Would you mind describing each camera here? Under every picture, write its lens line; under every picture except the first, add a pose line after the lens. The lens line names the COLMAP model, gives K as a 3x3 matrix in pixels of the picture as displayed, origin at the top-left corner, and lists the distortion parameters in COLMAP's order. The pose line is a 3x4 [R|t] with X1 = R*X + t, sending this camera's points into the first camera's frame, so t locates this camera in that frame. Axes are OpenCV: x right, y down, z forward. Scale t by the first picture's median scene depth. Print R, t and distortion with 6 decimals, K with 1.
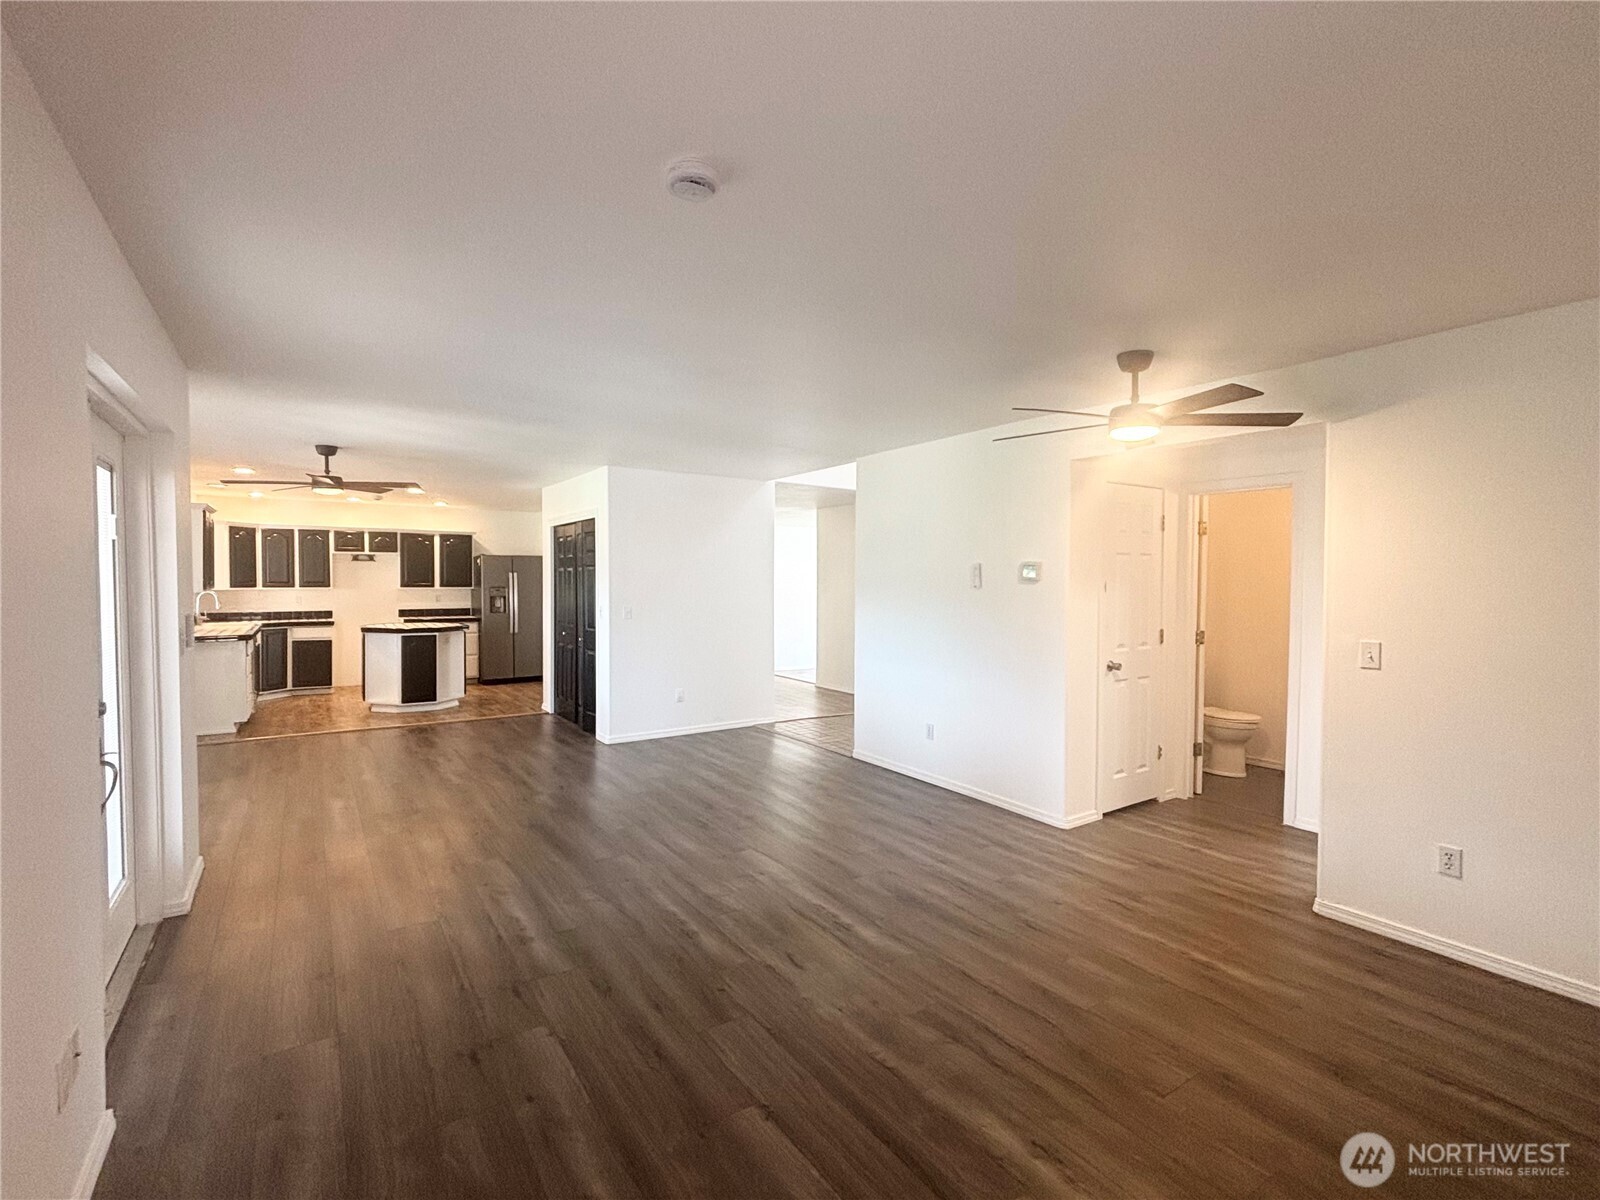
lens RADIAL K [[740.3, 0, 794.0], [0, 740.3, 595.5], [0, 0, 1]] dist [-0.007220, -0.000819]
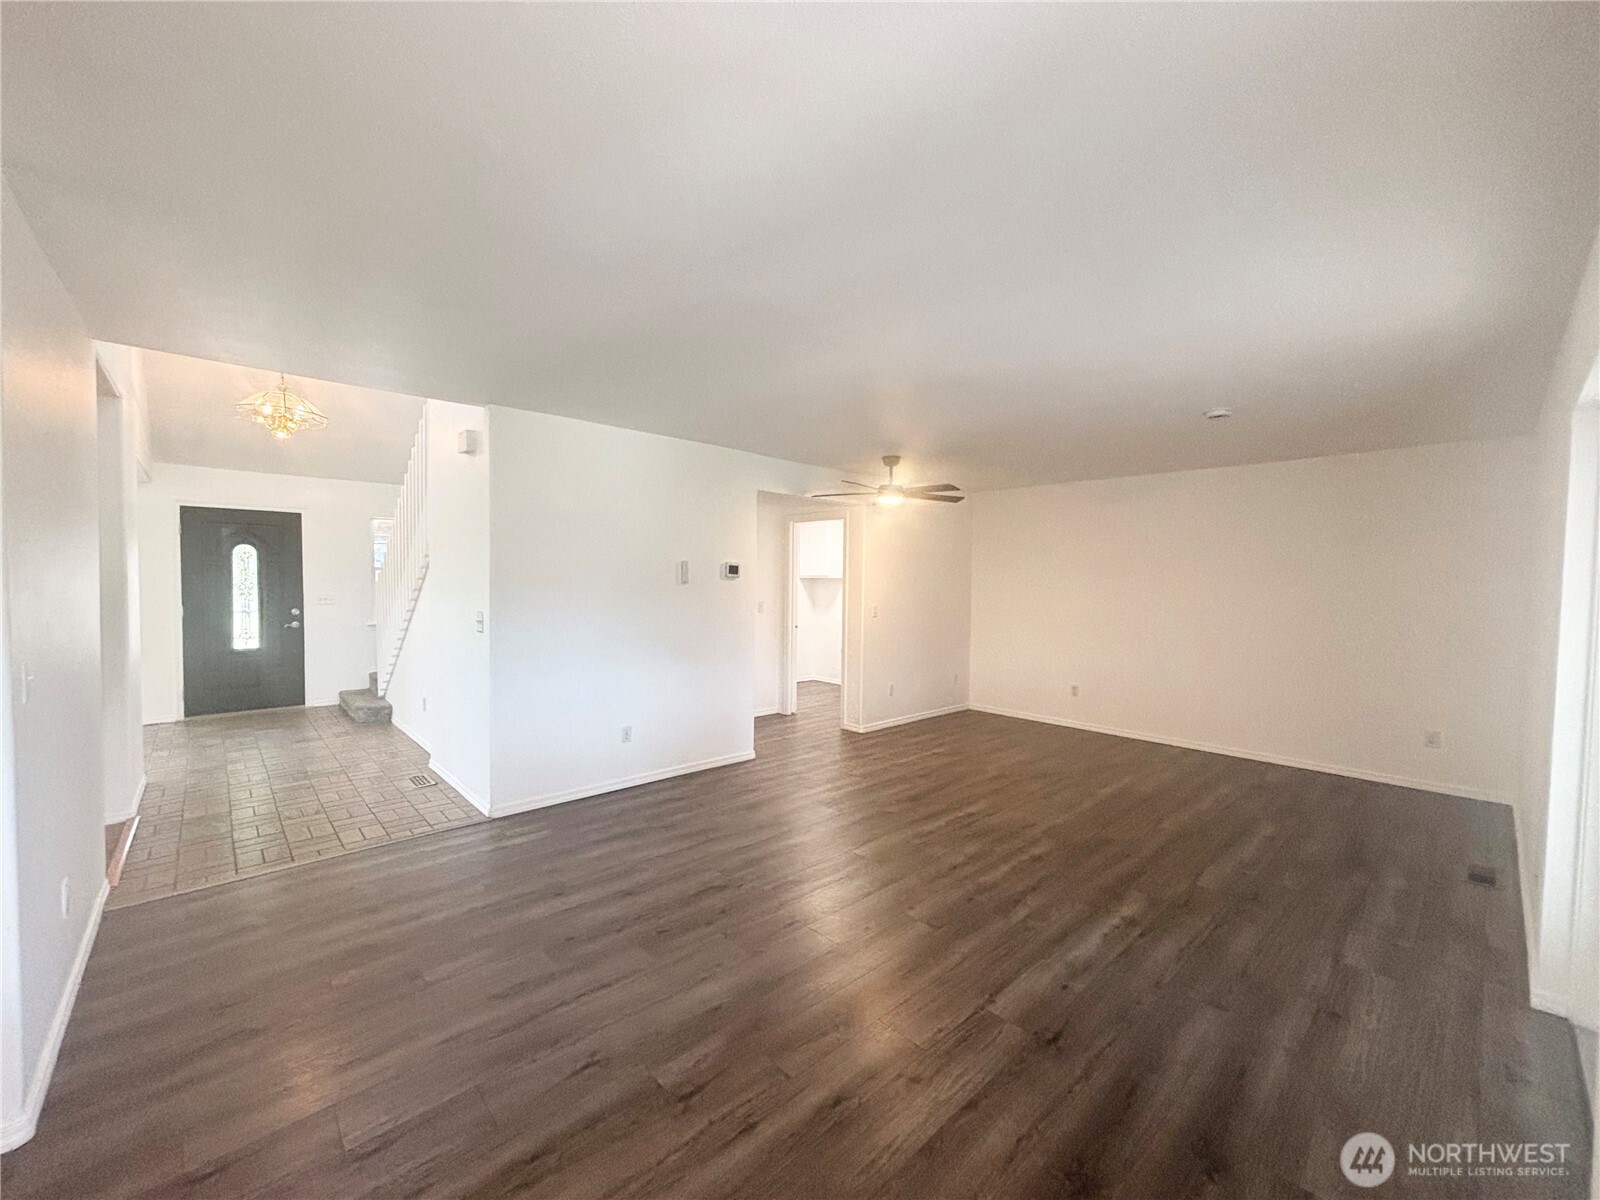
lens RADIAL K [[639.3, 0, 810.7], [0, 639.3, 596.3], [0, 0, 1]] dist [-0.009046, 0.002302]
pose [[-0.169577, -0.037314, 0.984810, -0.389182], [0.007009, 0.999212, 0.039066, -0.013990], [-0.985492, 0.013527, -0.169181, 0.530582]]
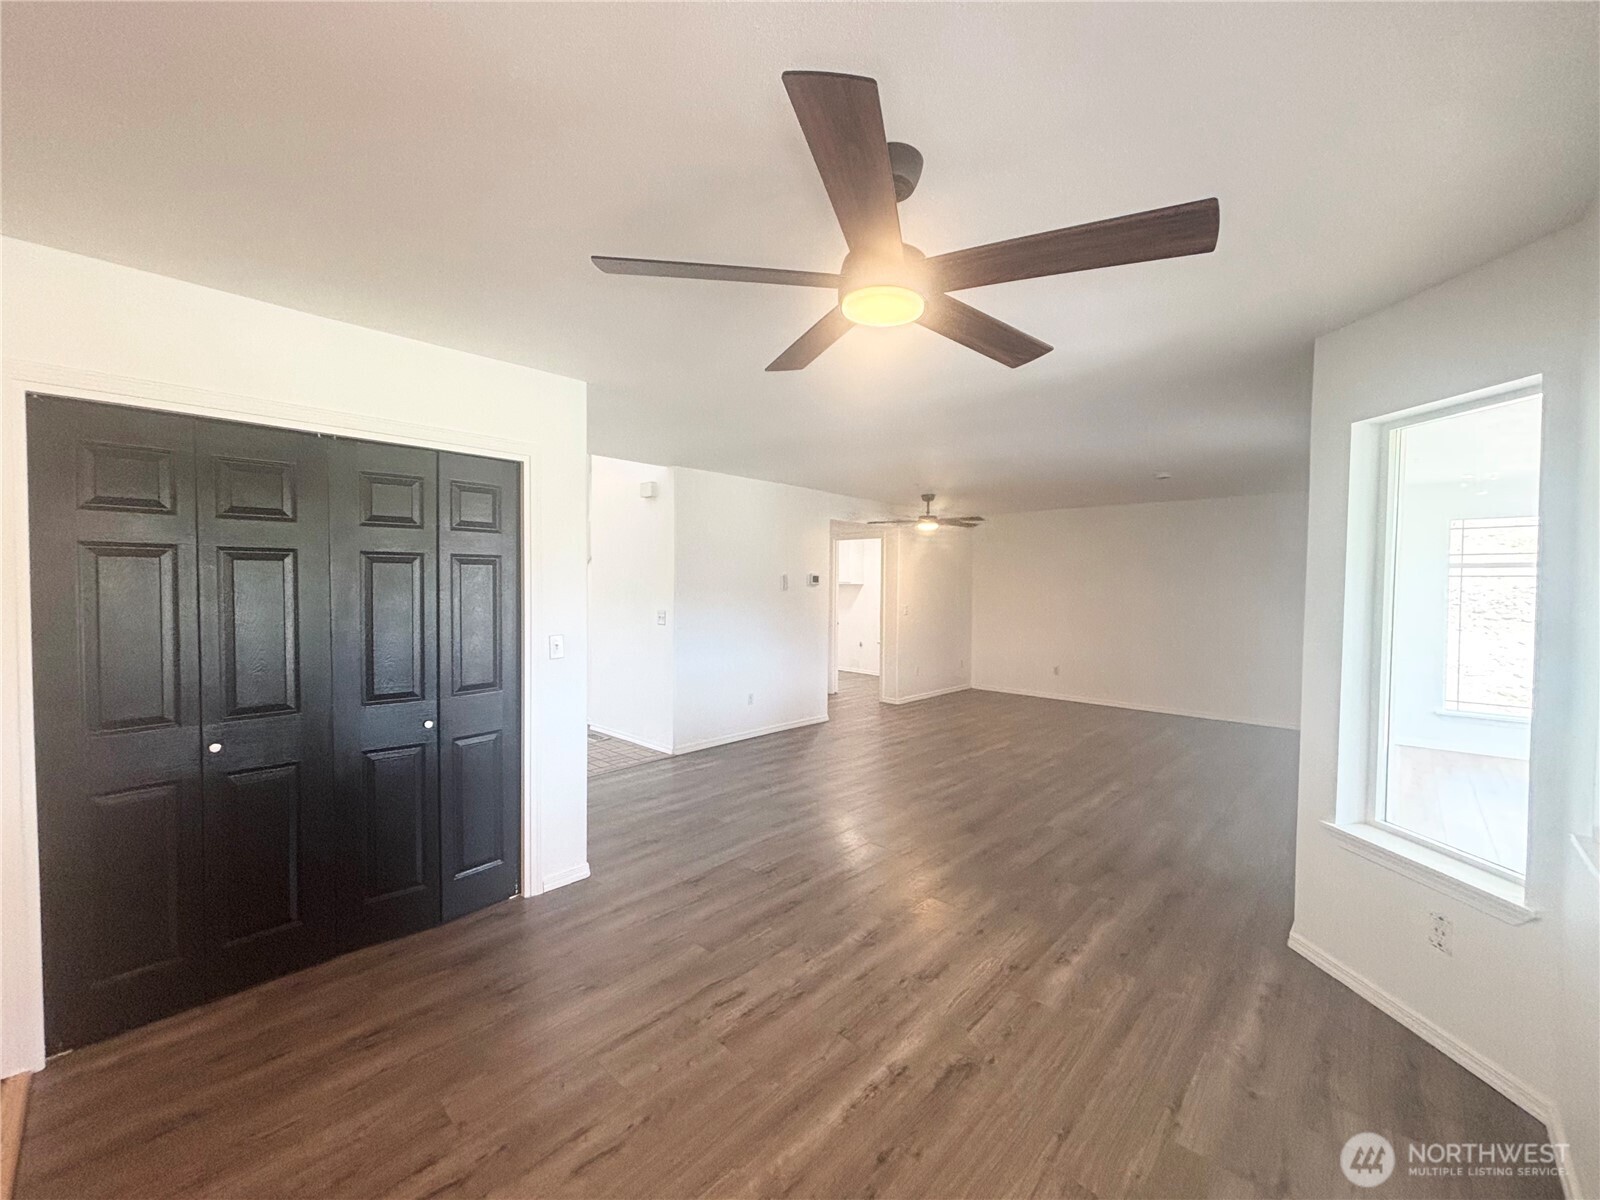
lens RADIAL K [[639.3, 0, 805.8], [0, 639.3, 595.5], [0, 0, 1]] dist [-0.009046, 0.002302]
pose [[-0.228960, -0.028357, 0.973023, -0.552487], [0.010606, 0.999444, 0.031622, -0.020322], [-0.973378, 0.017560, -0.228531, 0.683103]]
